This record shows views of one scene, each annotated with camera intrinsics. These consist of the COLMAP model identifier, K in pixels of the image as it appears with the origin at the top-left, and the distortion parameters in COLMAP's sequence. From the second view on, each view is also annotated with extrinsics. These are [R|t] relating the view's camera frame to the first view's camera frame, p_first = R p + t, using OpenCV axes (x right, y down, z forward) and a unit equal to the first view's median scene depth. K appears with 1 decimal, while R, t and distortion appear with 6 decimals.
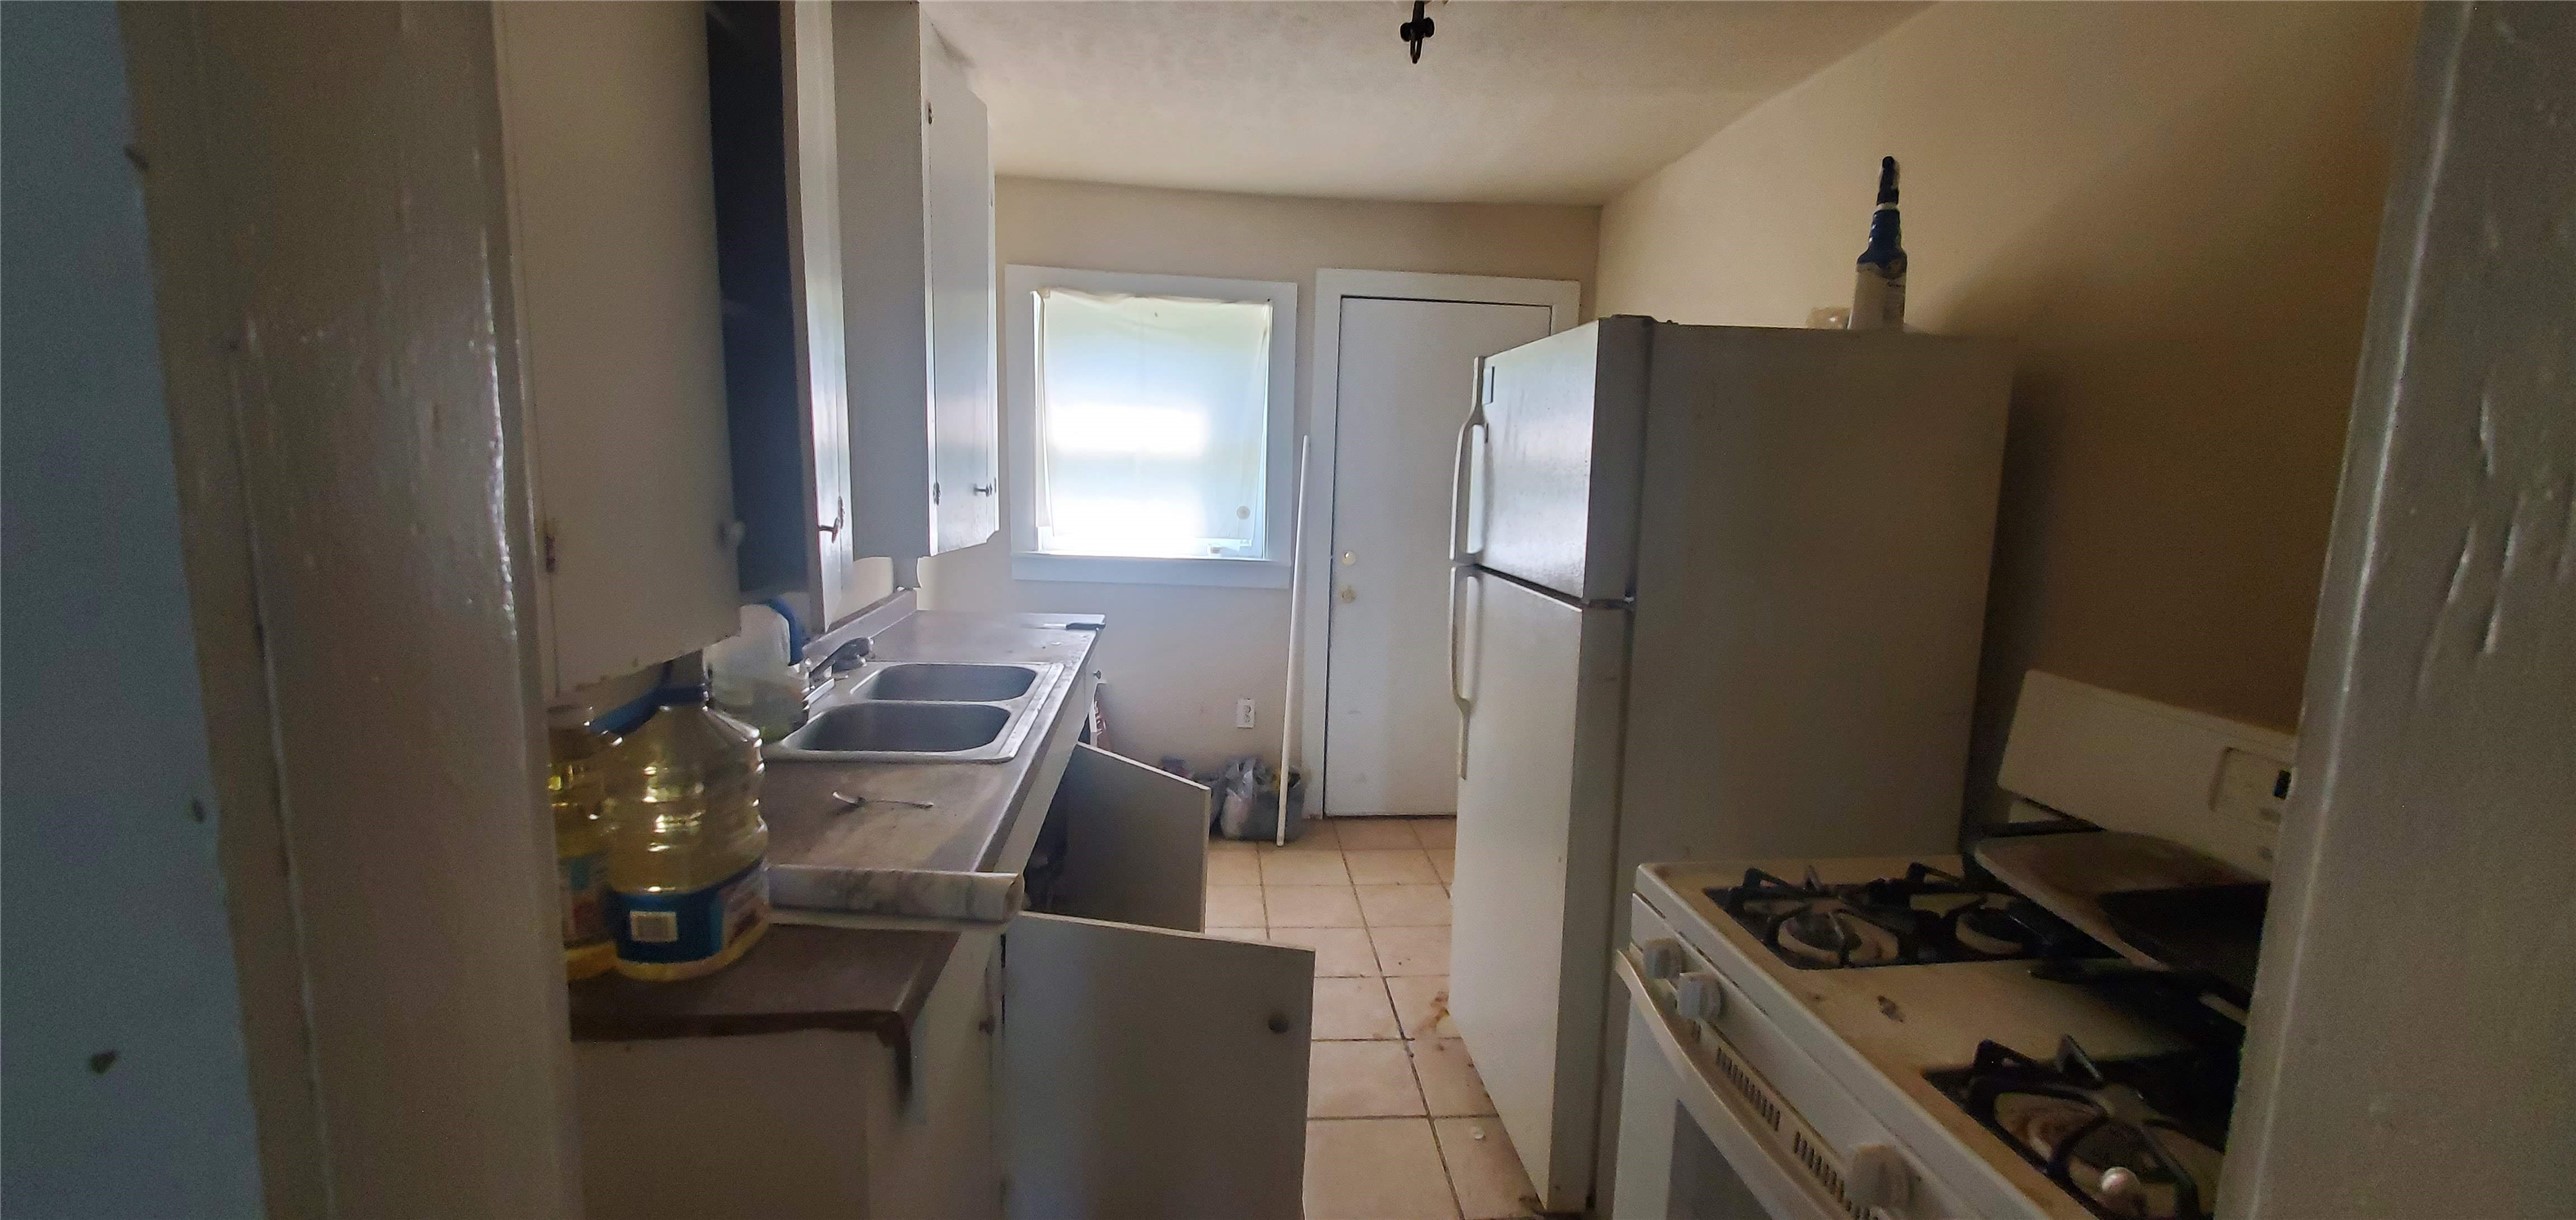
lens RADIAL K [[1005.9, 0, 1288.0], [0, 1005.9, 610.0], [0, 0, 1]] dist [0.000463, 0.000110]
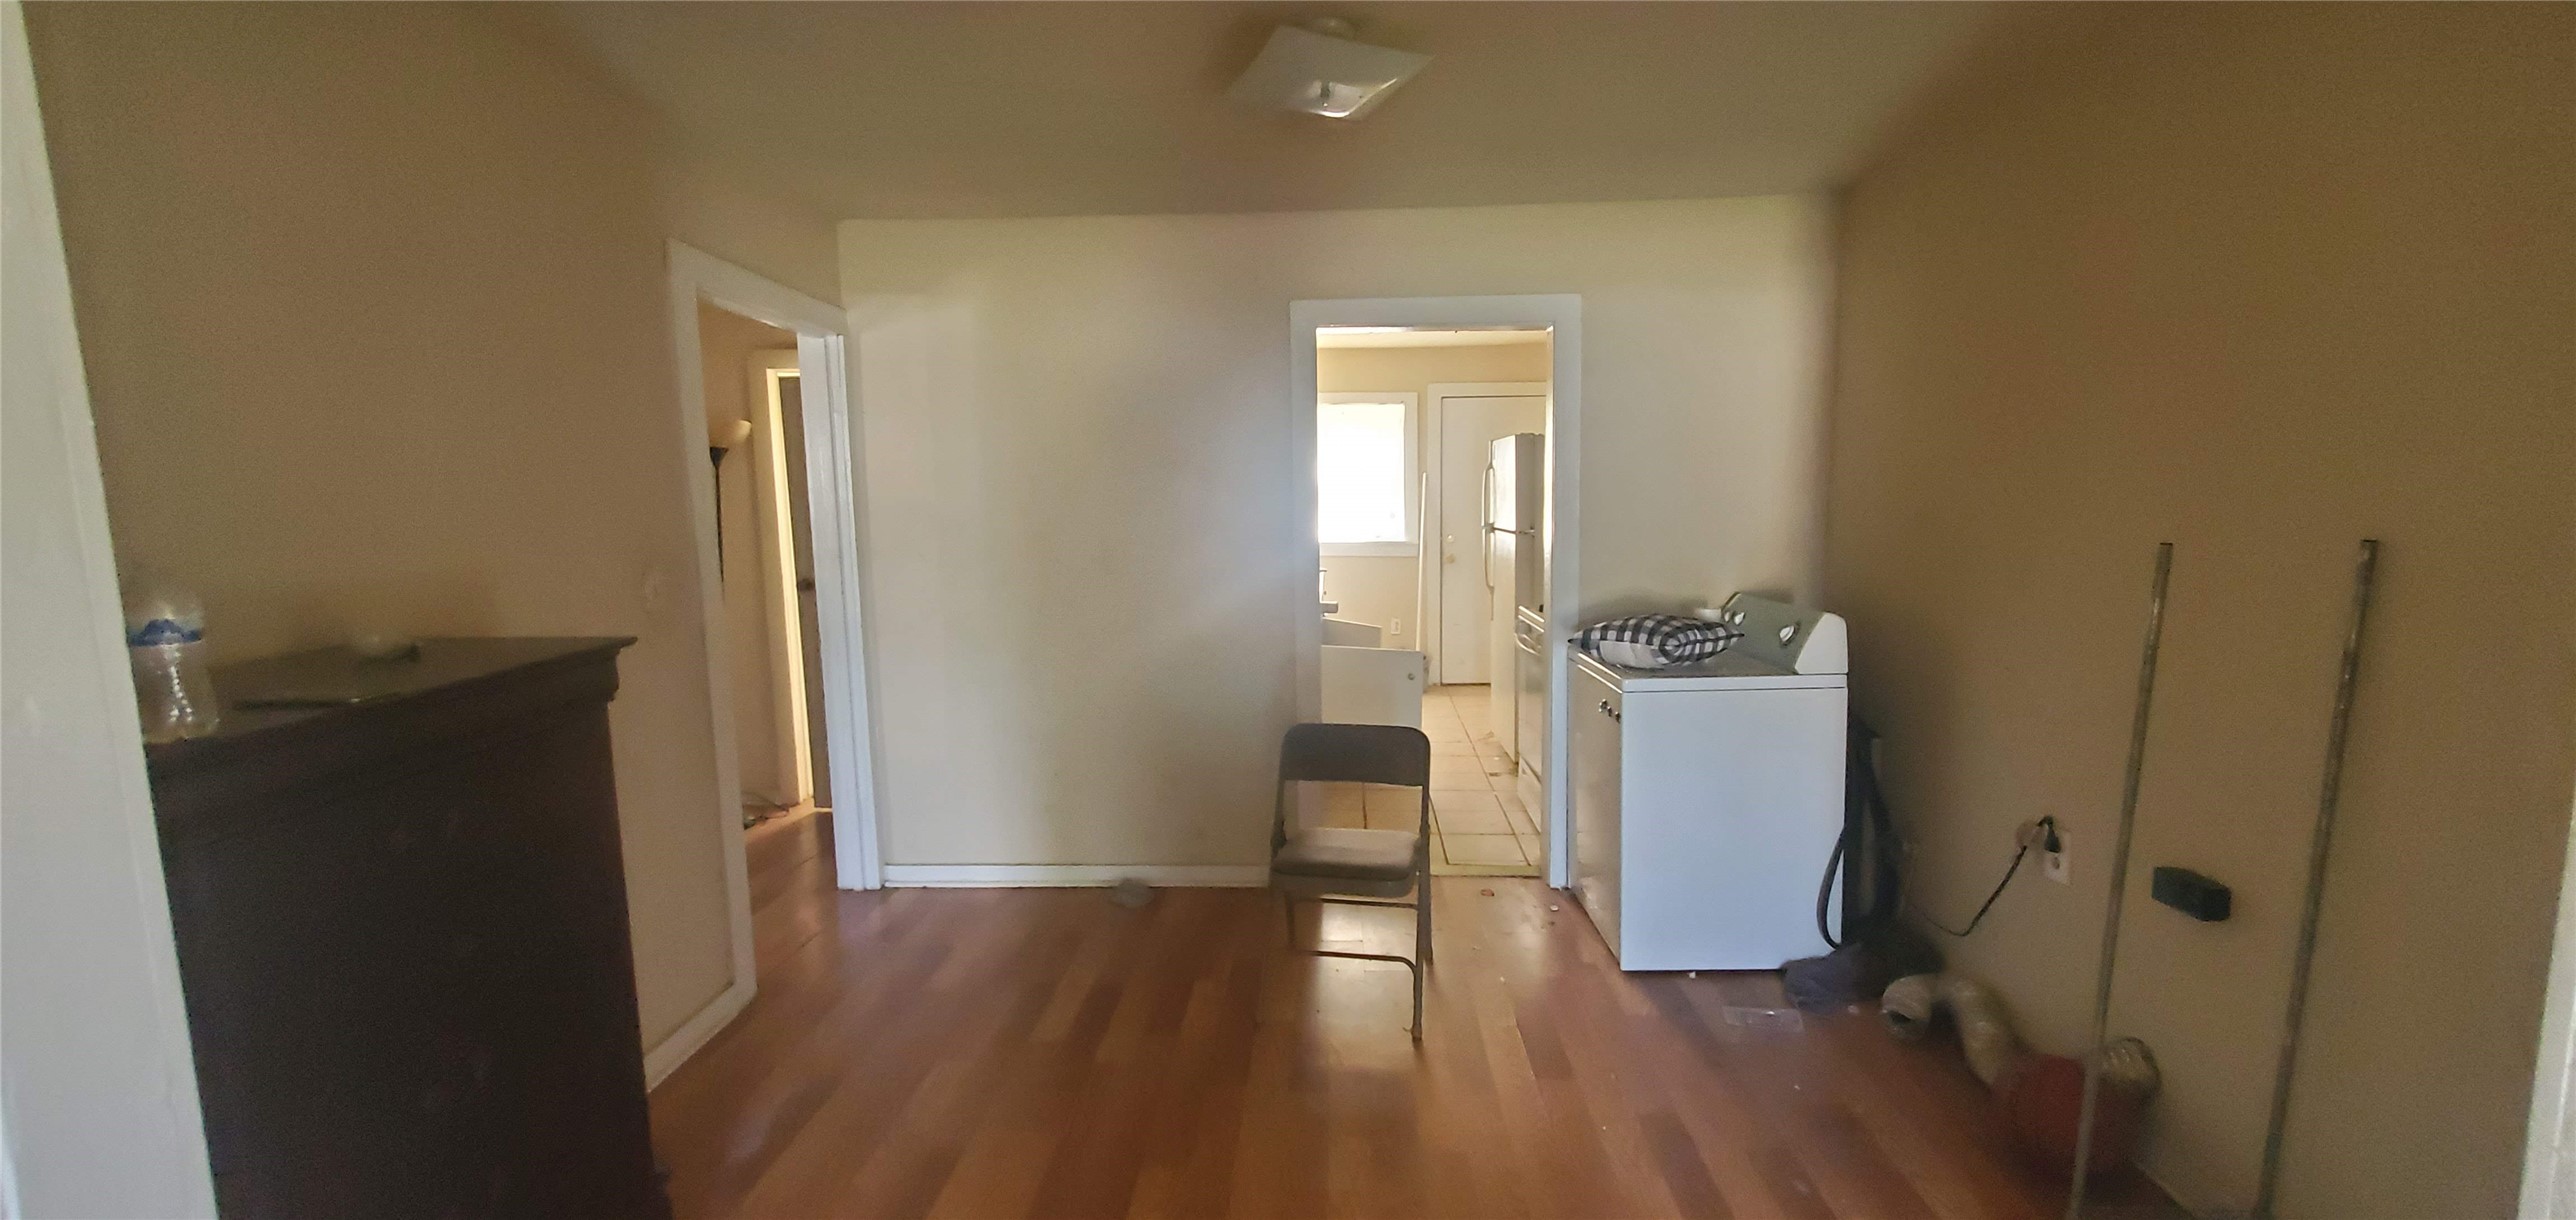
lens RADIAL K [[1005.9, 0, 1288.0], [0, 1005.9, 610.0], [0, 0, 1]] dist [0.000463, 0.000110]
pose [[0.990009, -0.027895, -0.138216, 0.018226], [0.023927, 0.999255, -0.030286, 0.130090], [0.138958, 0.026677, 0.989939, -0.870286]]
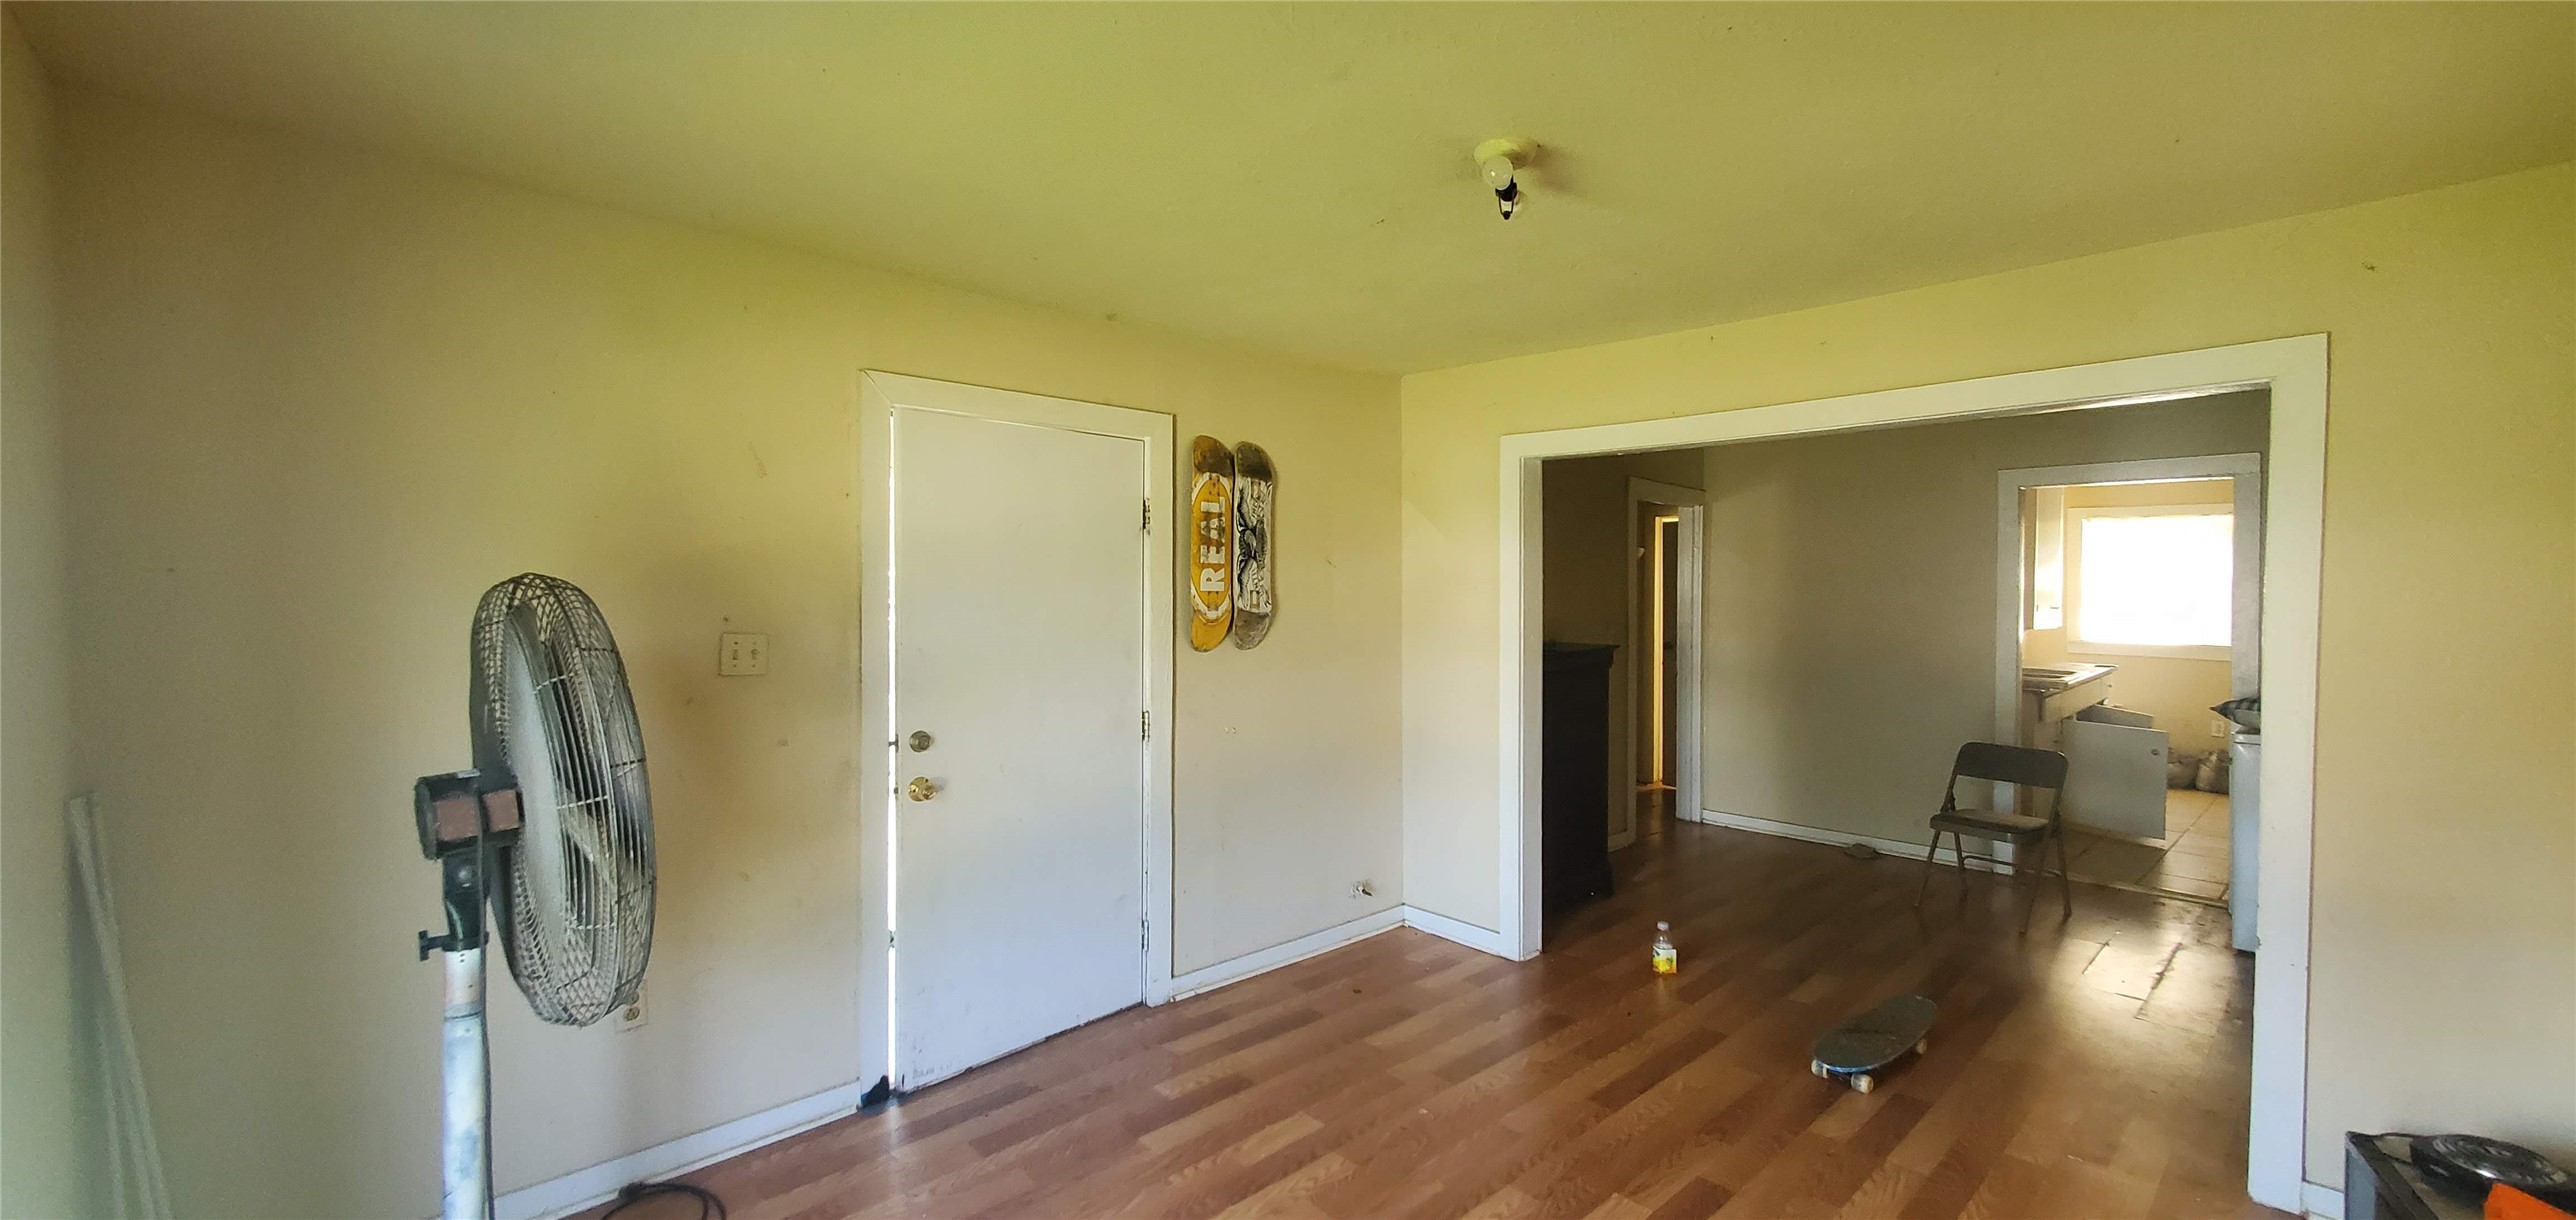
lens RADIAL K [[1005.9, 0, 1288.0], [0, 1005.9, 610.0], [0, 0, 1]] dist [0.000463, 0.000110]
pose [[0.601056, -0.013136, -0.799099, 0.437895], [-0.101190, 0.990567, -0.092395, 0.243590], [0.792775, 0.136395, 0.594058, -1.579835]]
